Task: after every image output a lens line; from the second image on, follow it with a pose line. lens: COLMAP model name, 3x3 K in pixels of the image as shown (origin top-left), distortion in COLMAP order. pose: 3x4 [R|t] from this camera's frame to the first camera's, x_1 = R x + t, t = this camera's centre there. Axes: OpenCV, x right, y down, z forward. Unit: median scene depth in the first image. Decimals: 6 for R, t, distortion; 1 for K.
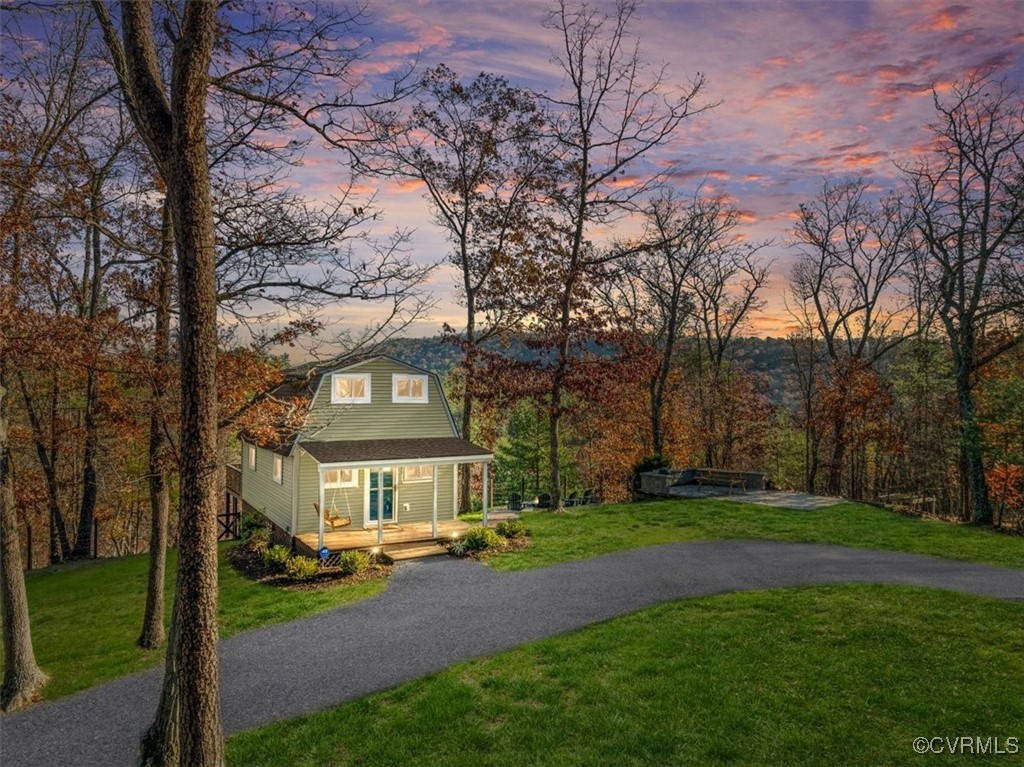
lens RADIAL K [[715.6, 0, 512.0], [0, 715.6, 383.5], [0, 0, 1]] dist [-0.004609, 0.000612]
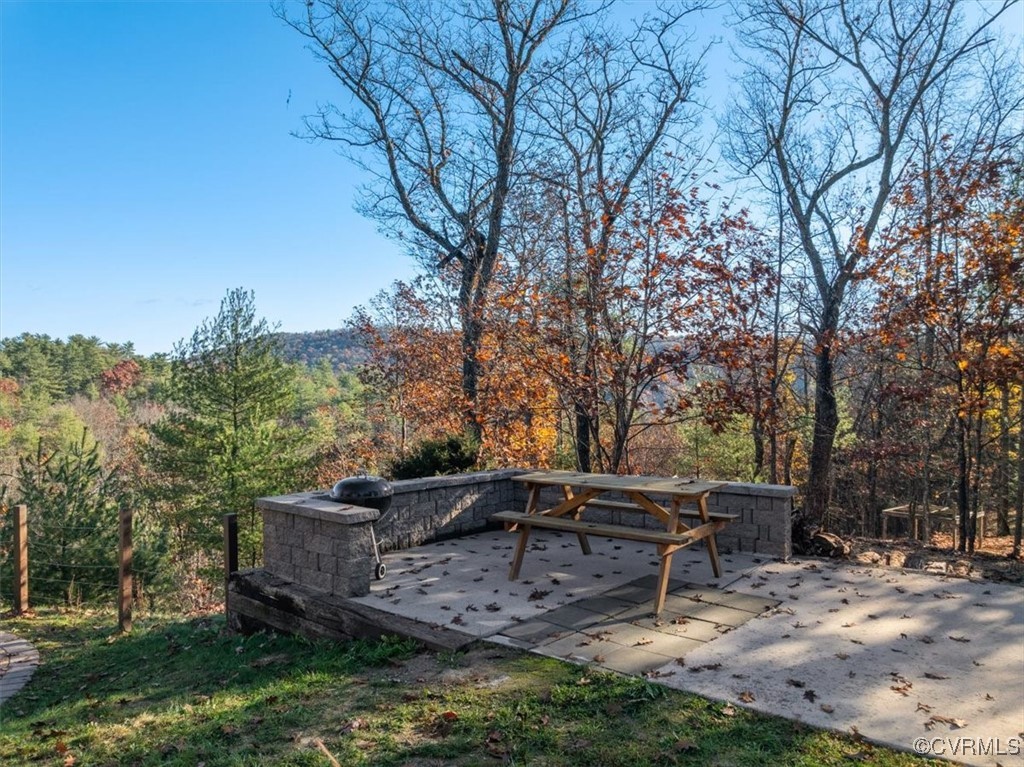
lens RADIAL K [[715.6, 0, 512.0], [0, 715.6, 383.5], [0, 0, 1]] dist [-0.004609, 0.000612]
pose [[0.987620, 0.001963, 0.156854, 0.149439], [-0.002590, 0.999989, 0.003793, 0.060397], [-0.156845, -0.004152, 0.987615, 0.524385]]
